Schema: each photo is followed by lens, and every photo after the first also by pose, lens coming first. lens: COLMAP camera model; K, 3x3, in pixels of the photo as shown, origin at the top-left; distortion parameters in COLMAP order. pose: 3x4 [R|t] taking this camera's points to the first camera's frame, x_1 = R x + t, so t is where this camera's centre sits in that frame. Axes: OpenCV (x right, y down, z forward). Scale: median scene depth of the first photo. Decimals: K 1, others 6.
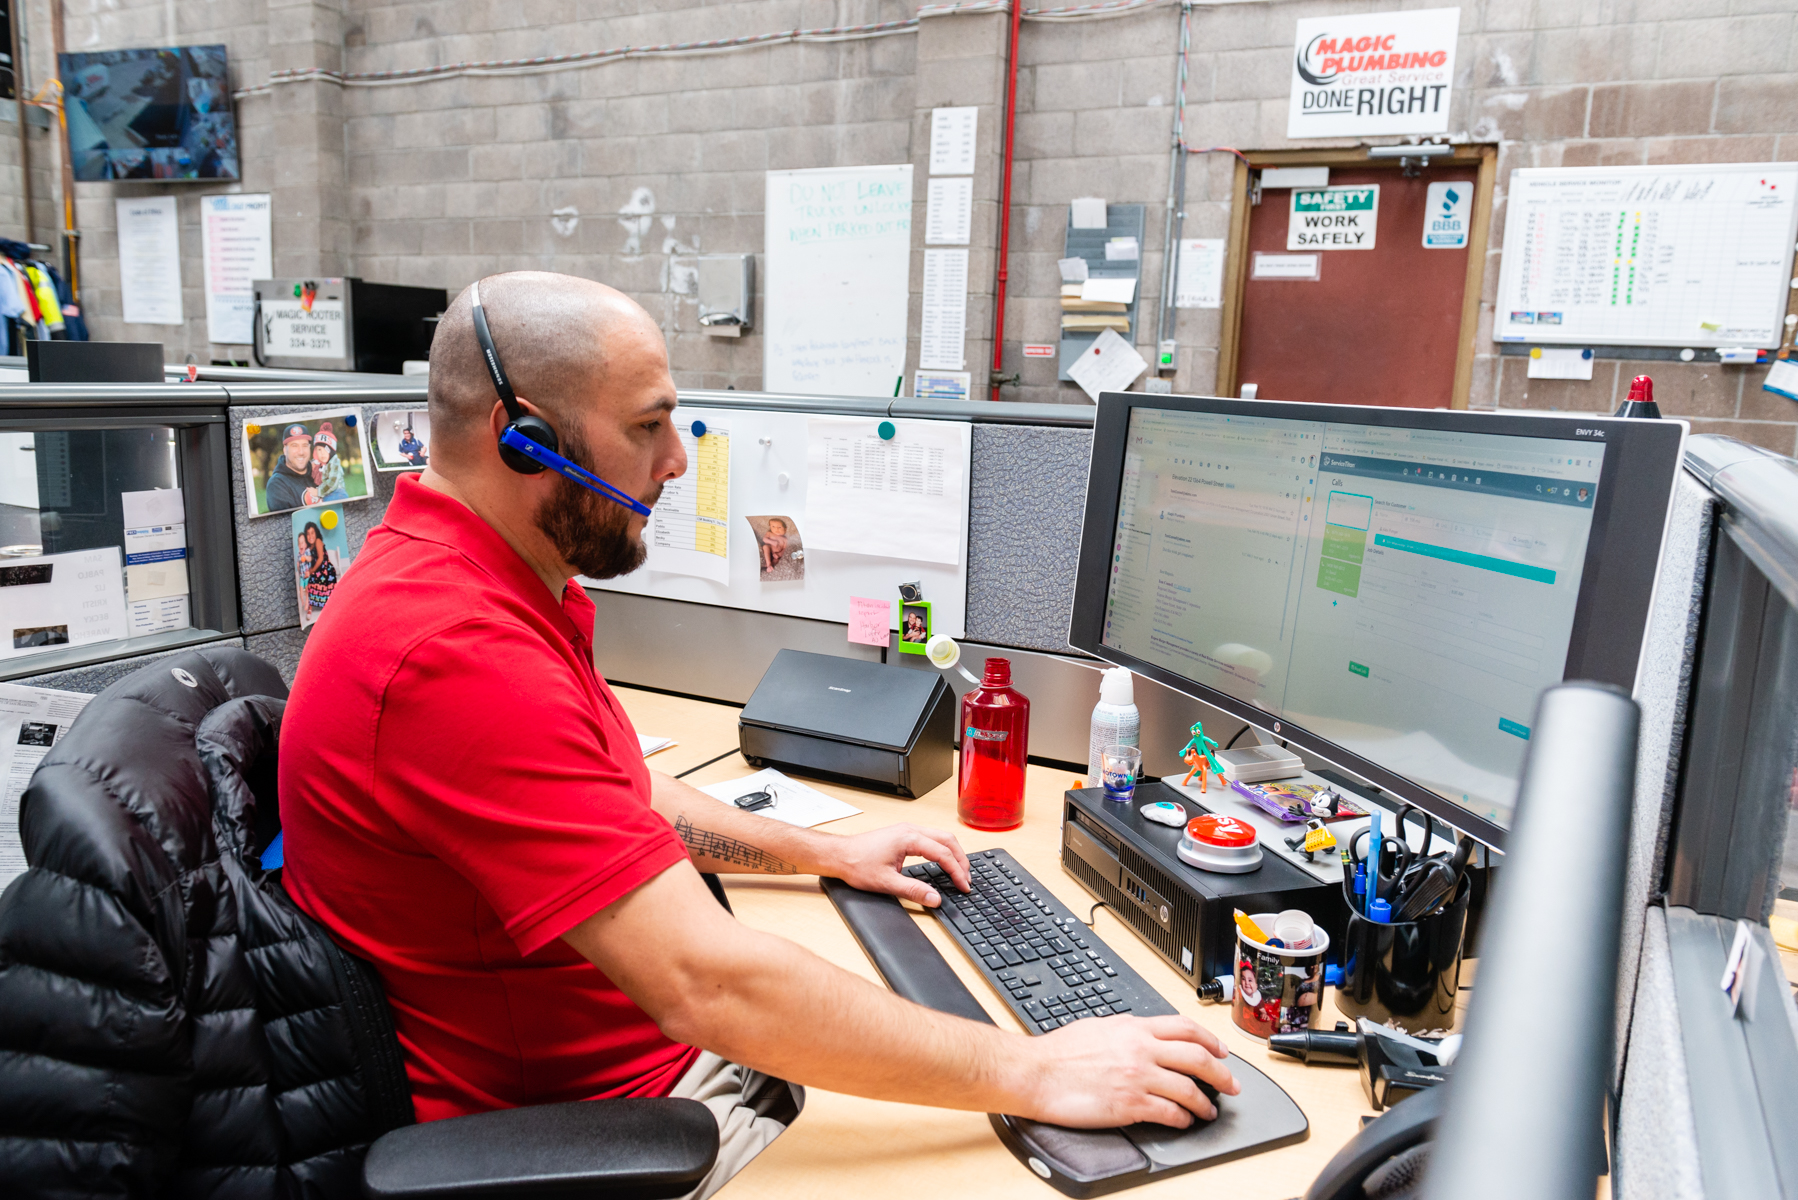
lens RADIAL K [[1292.0, 0, 899.0], [0, 1292.0, 600.0], [0, 0, 1]] dist [-0.007727, -0.008540]
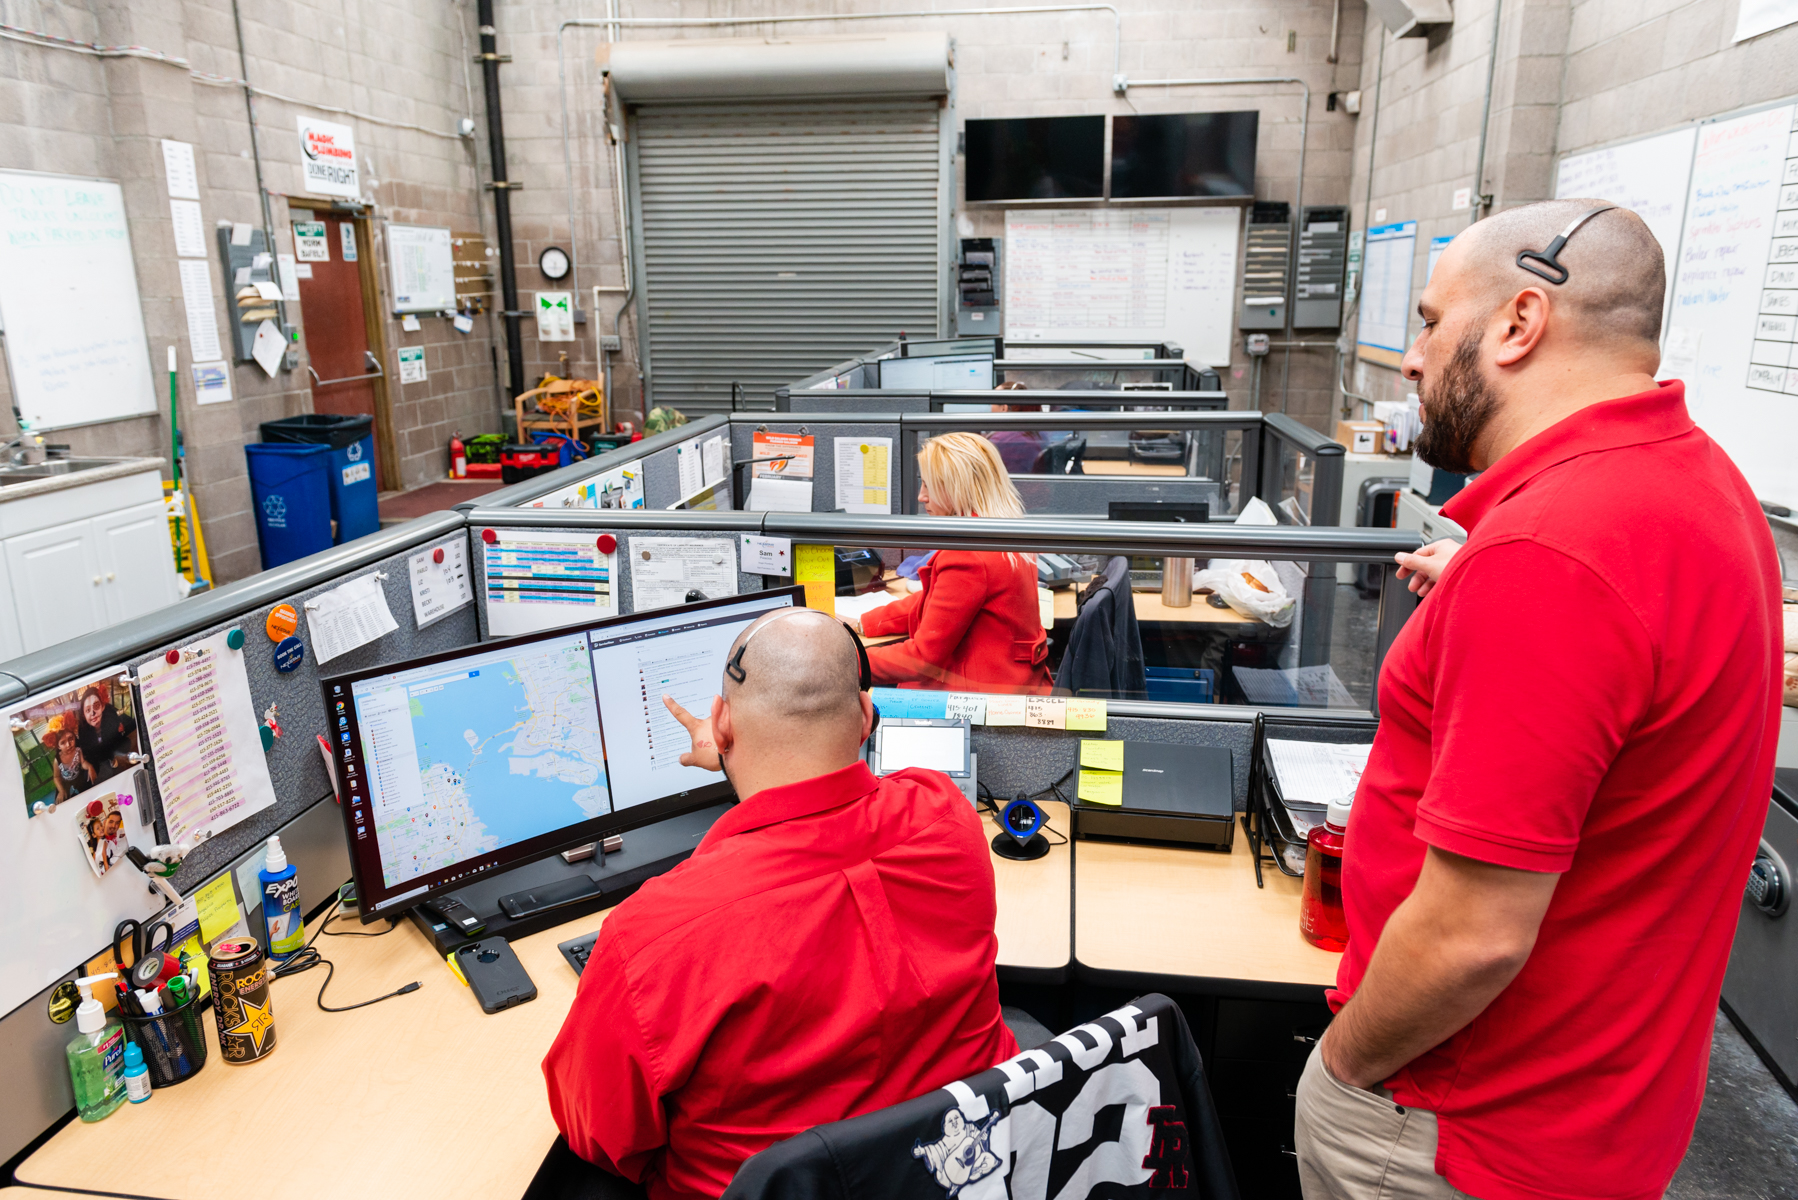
lens RADIAL K [[1222.2, 0, 899.0], [0, 1222.2, 600.0], [0, 0, 1]] dist [0.002853, 0.002728]
pose [[-0.345398, -0.275162, 0.897210, -1.471672], [0.162439, 0.924089, 0.345939, -0.302605], [-0.924291, 0.265228, -0.274481, 0.892835]]
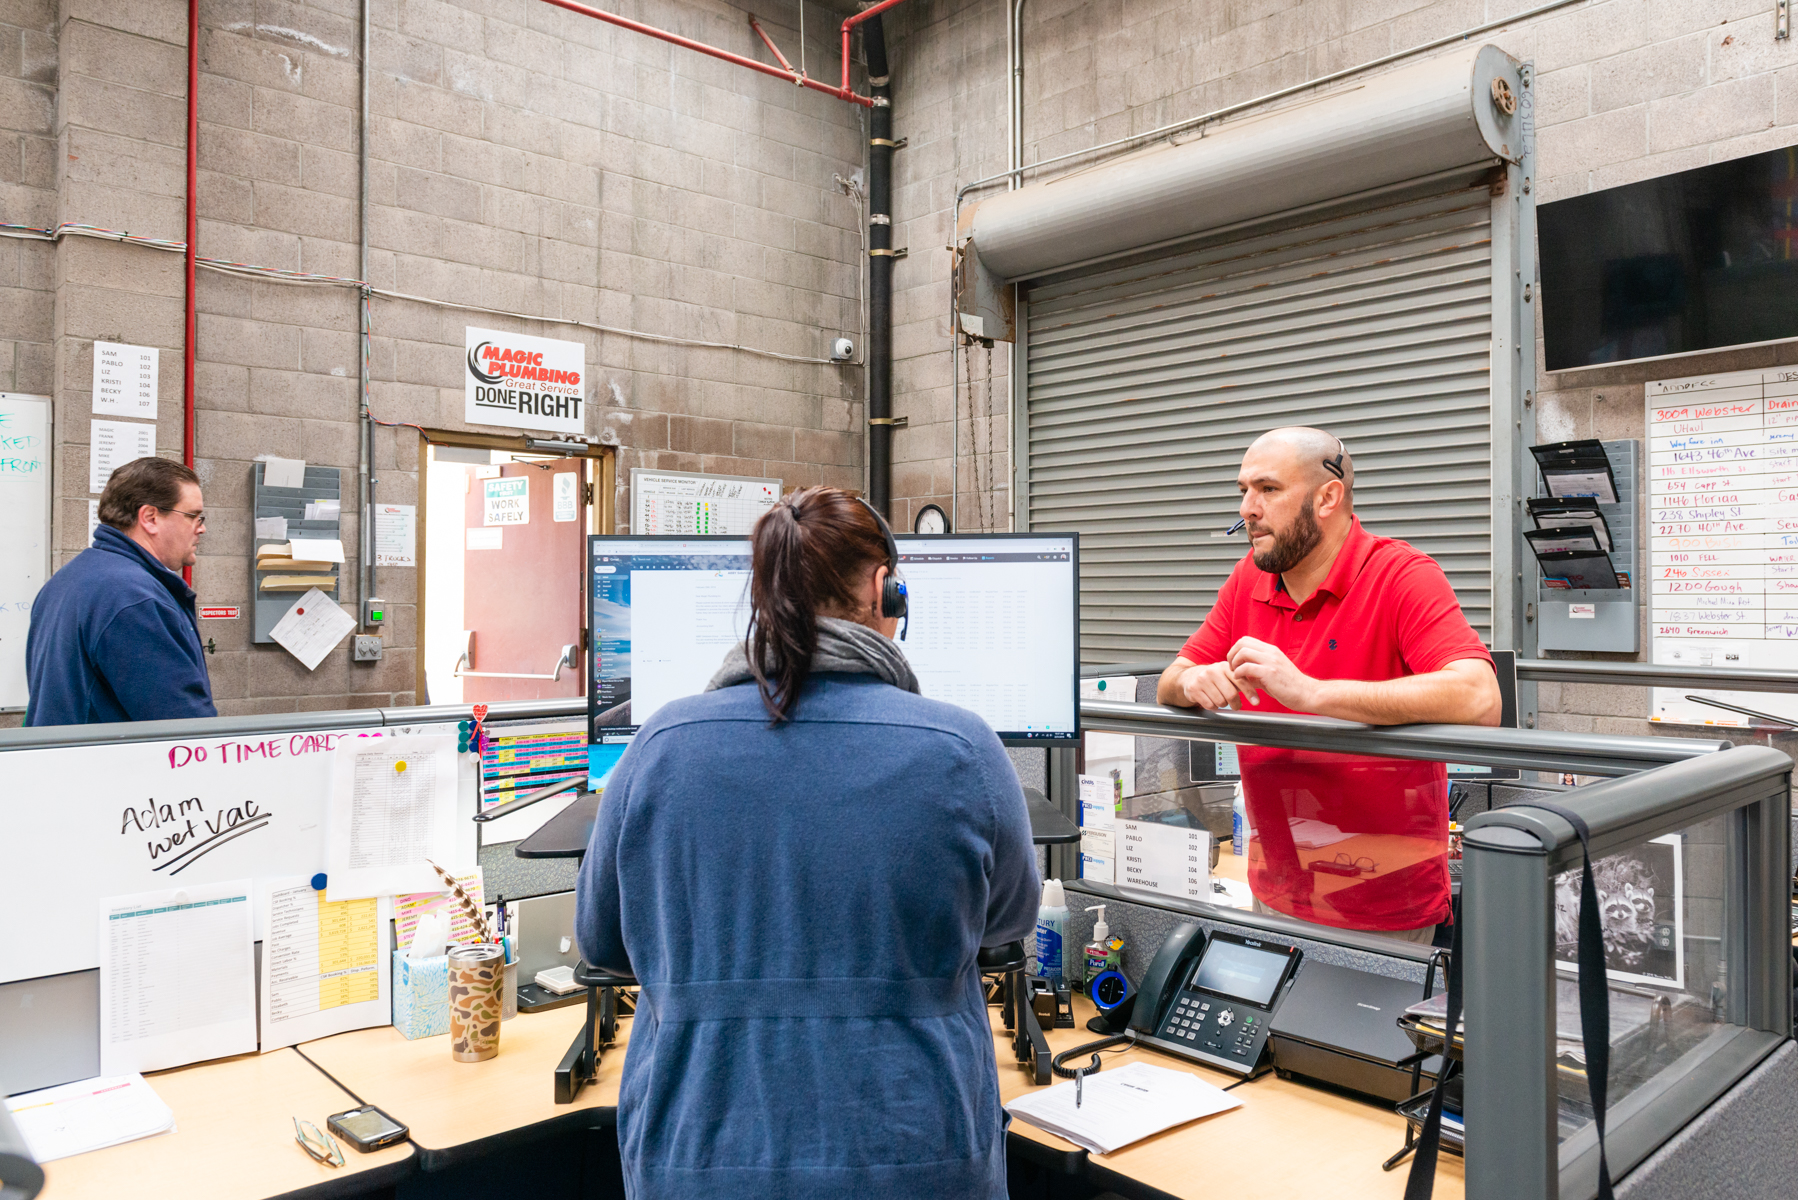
lens RADIAL K [[1328.5, 0, 965.3], [0, 1328.5, 592.1], [0, 0, 1]] dist [-0.007682, -0.000279]
pose [[0.314084, -0.032947, 0.948823, -0.702638], [0.183221, 0.982714, -0.026527, -0.098898], [-0.931548, 0.182176, 0.314691, 0.244727]]
